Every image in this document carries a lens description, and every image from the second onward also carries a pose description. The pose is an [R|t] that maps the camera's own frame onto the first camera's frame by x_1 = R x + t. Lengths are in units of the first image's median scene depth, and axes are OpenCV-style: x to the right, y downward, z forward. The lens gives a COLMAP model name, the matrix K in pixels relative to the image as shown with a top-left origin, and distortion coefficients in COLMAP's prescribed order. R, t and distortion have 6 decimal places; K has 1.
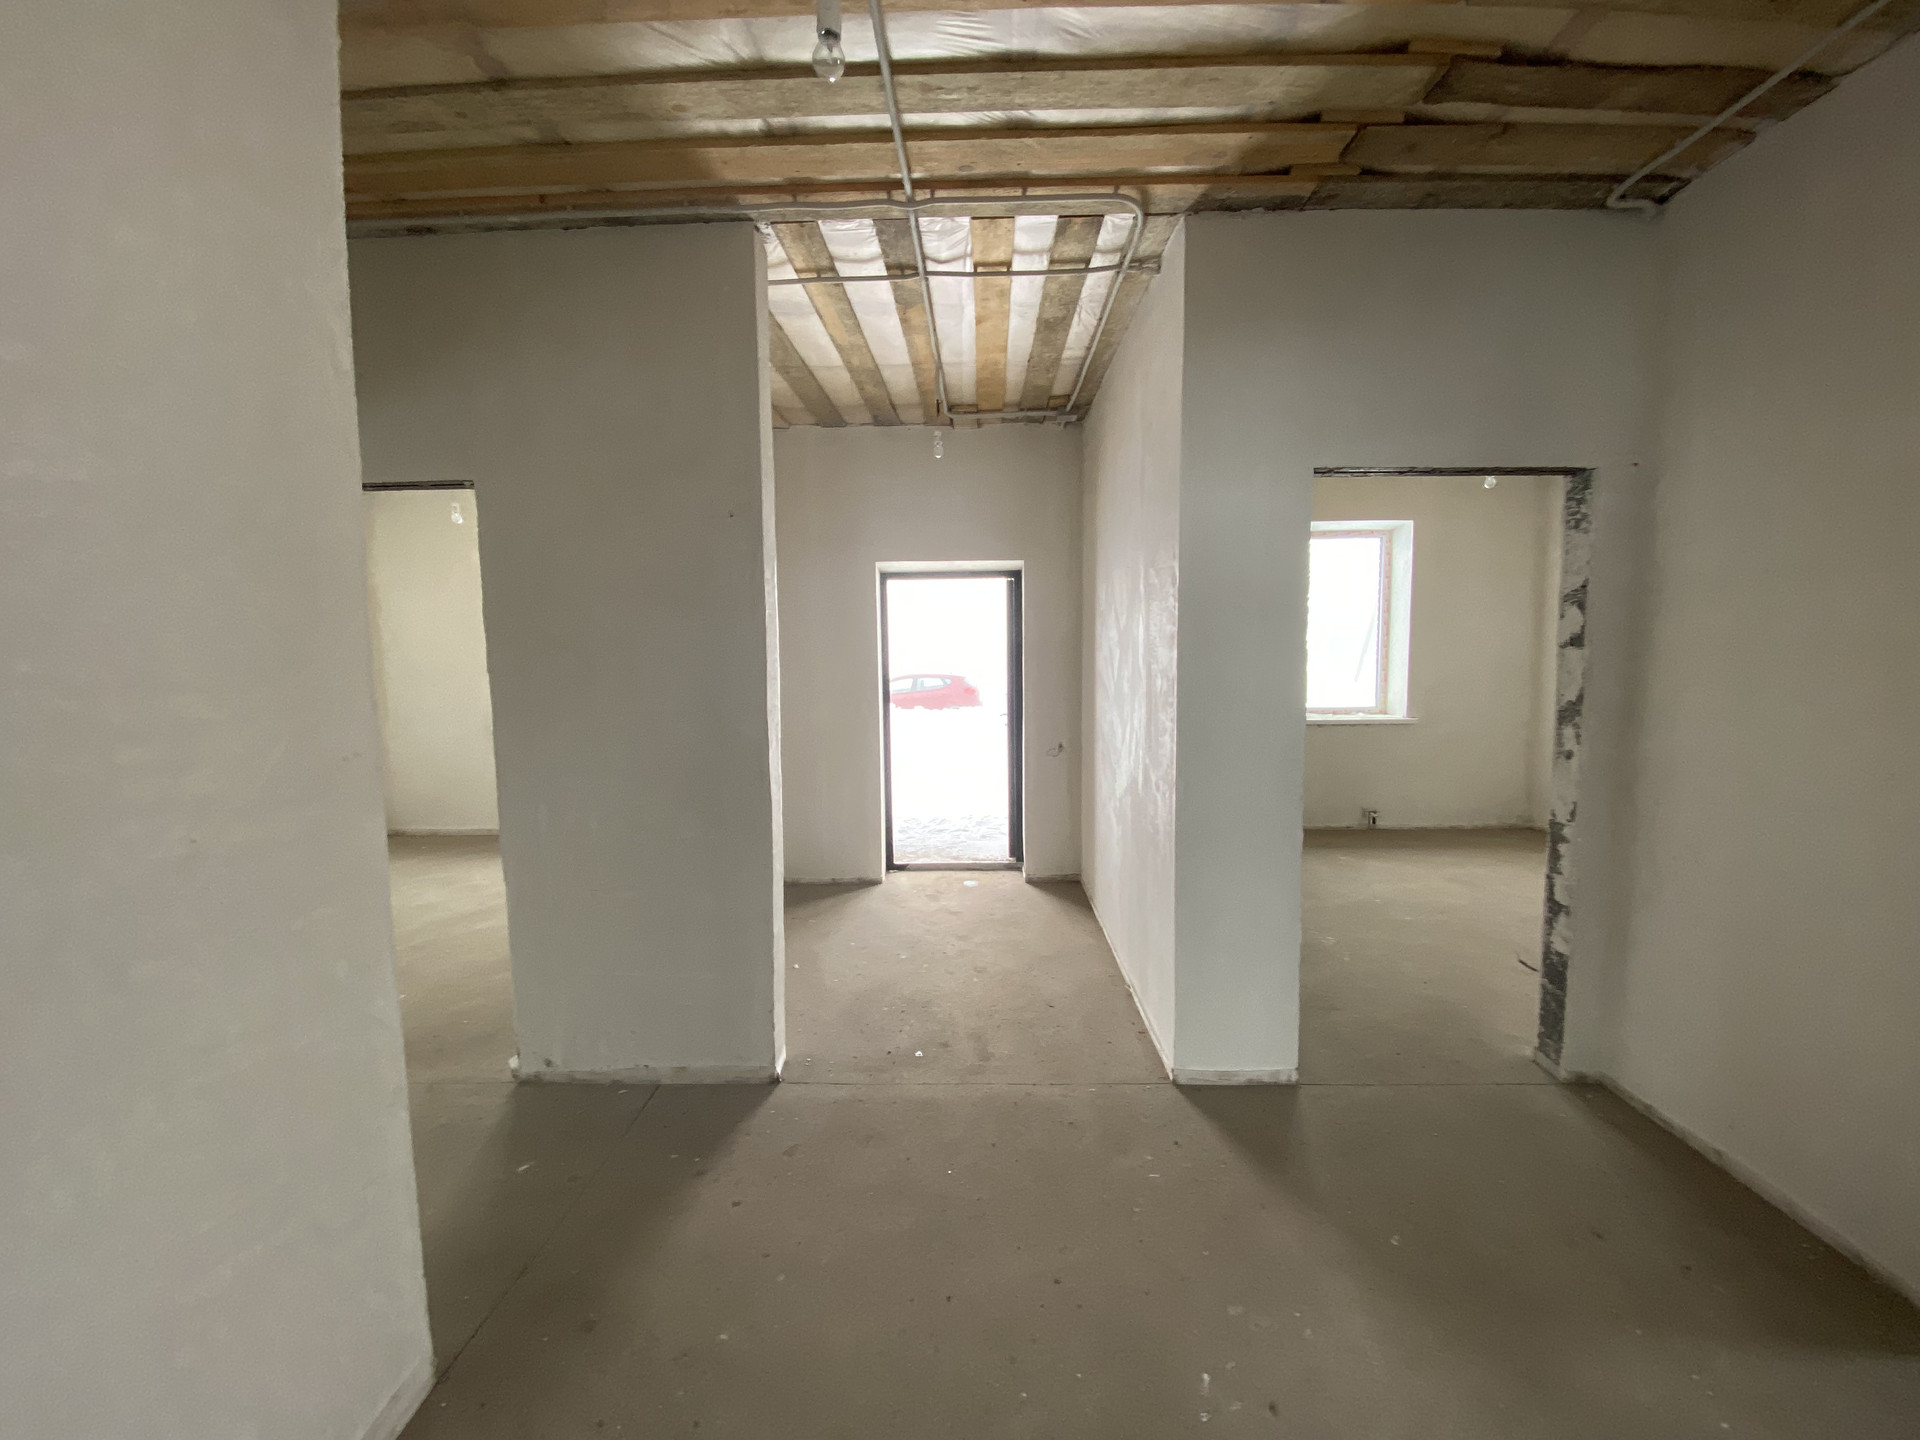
lens RADIAL K [[778.1, 0, 954.2], [0, 778.1, 718.0], [0, 0, 1]] dist [0.028491, -0.020704]
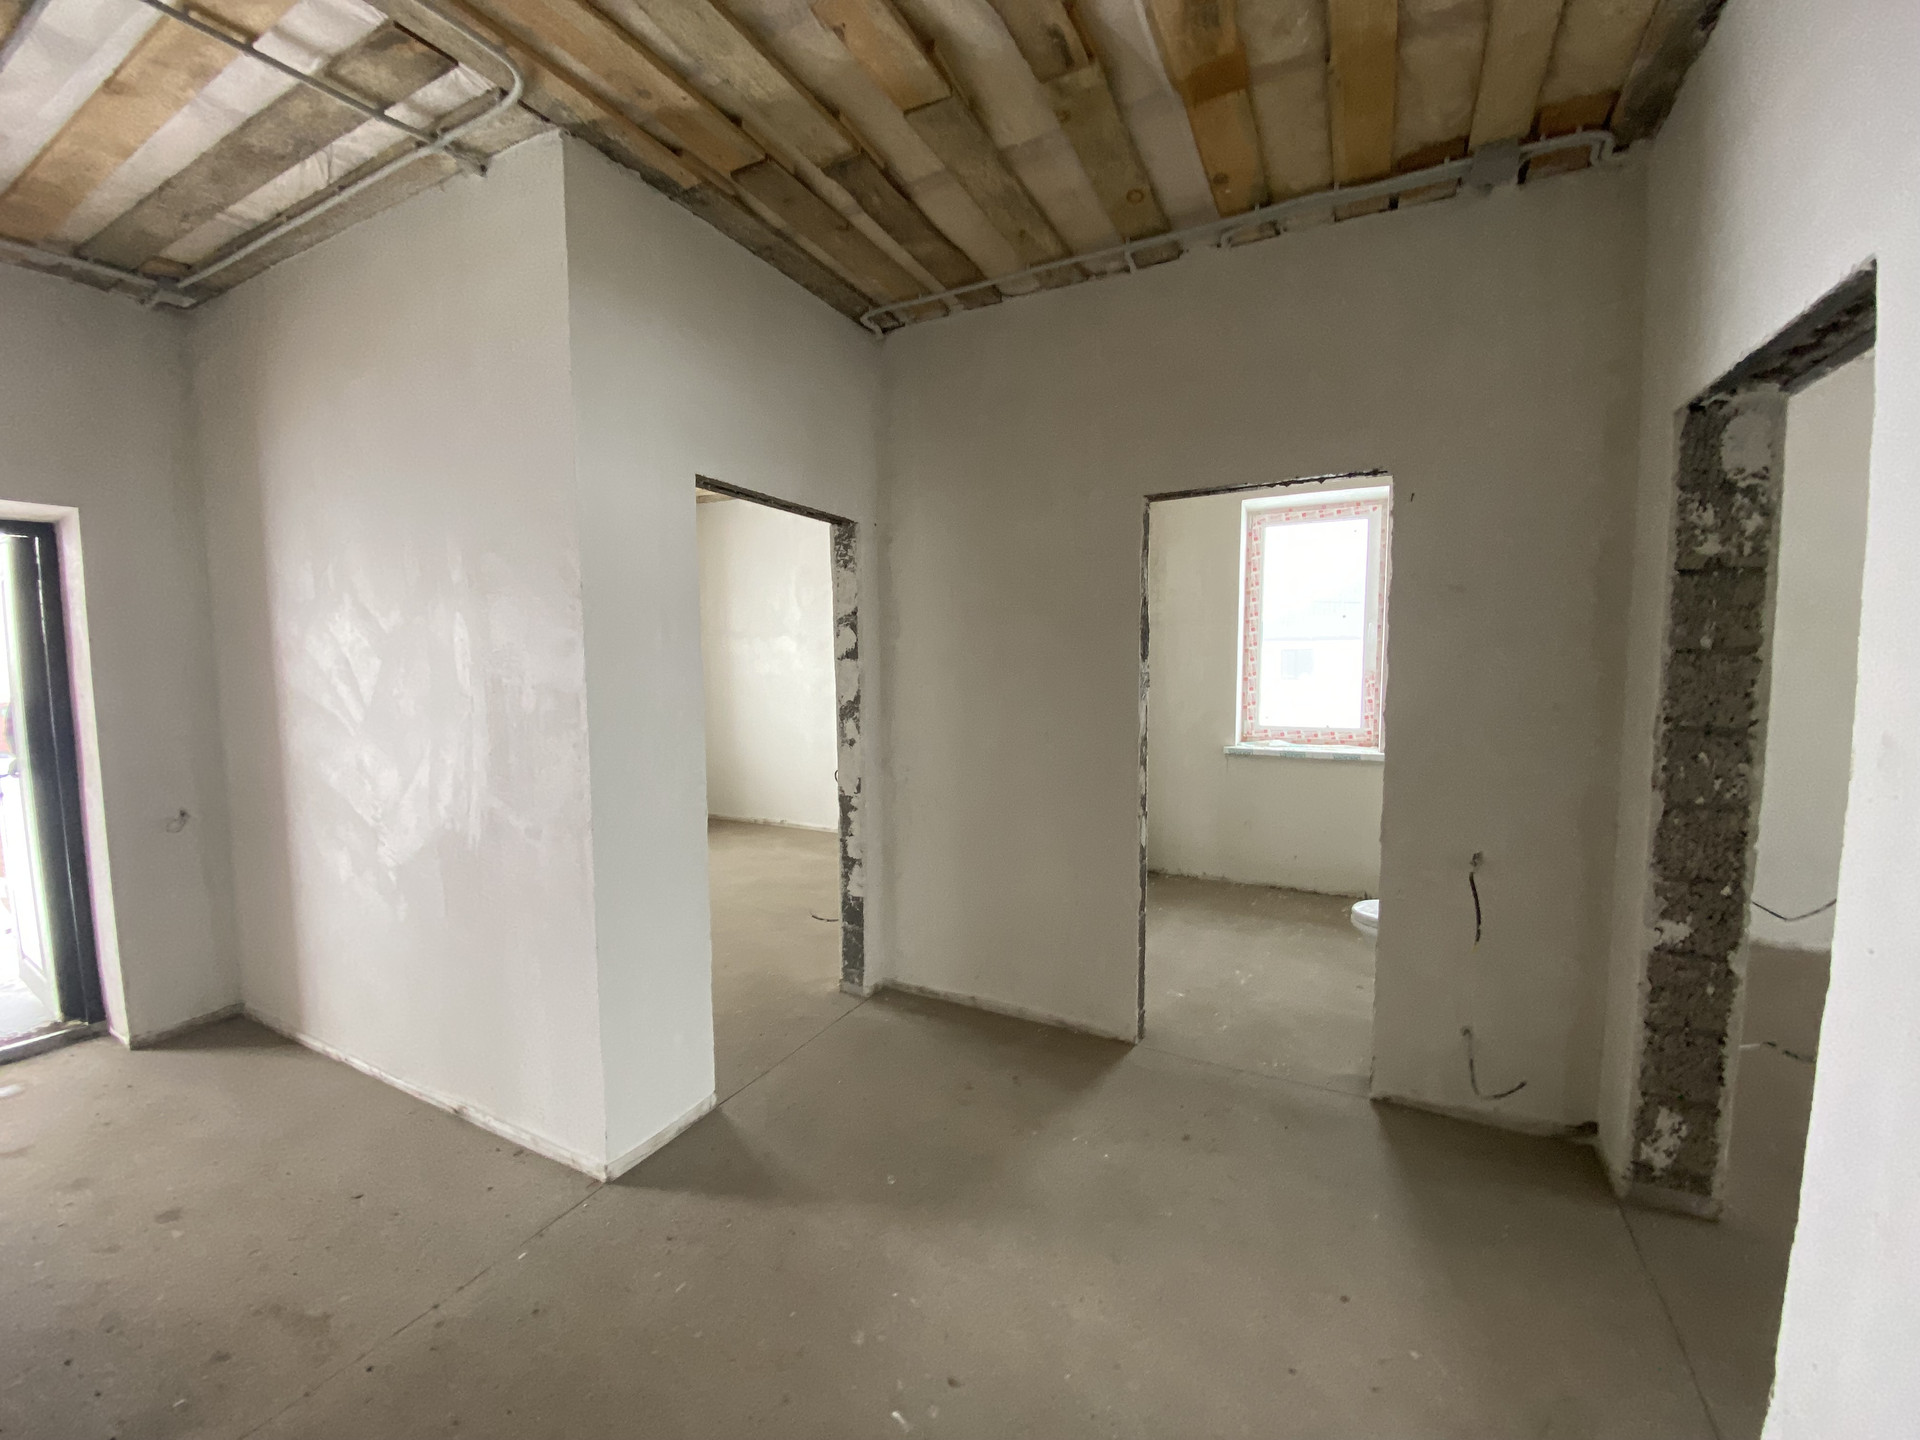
lens RADIAL K [[776.4, 0, 954.5], [0, 776.4, 714.4], [0, 0, 1]] dist [0.081089, -0.041623]
pose [[0.461202, -0.063059, 0.885051, -0.269373], [0.081897, 0.996239, 0.028304, -0.021487], [-0.883507, 0.059429, 0.464632, 0.255864]]
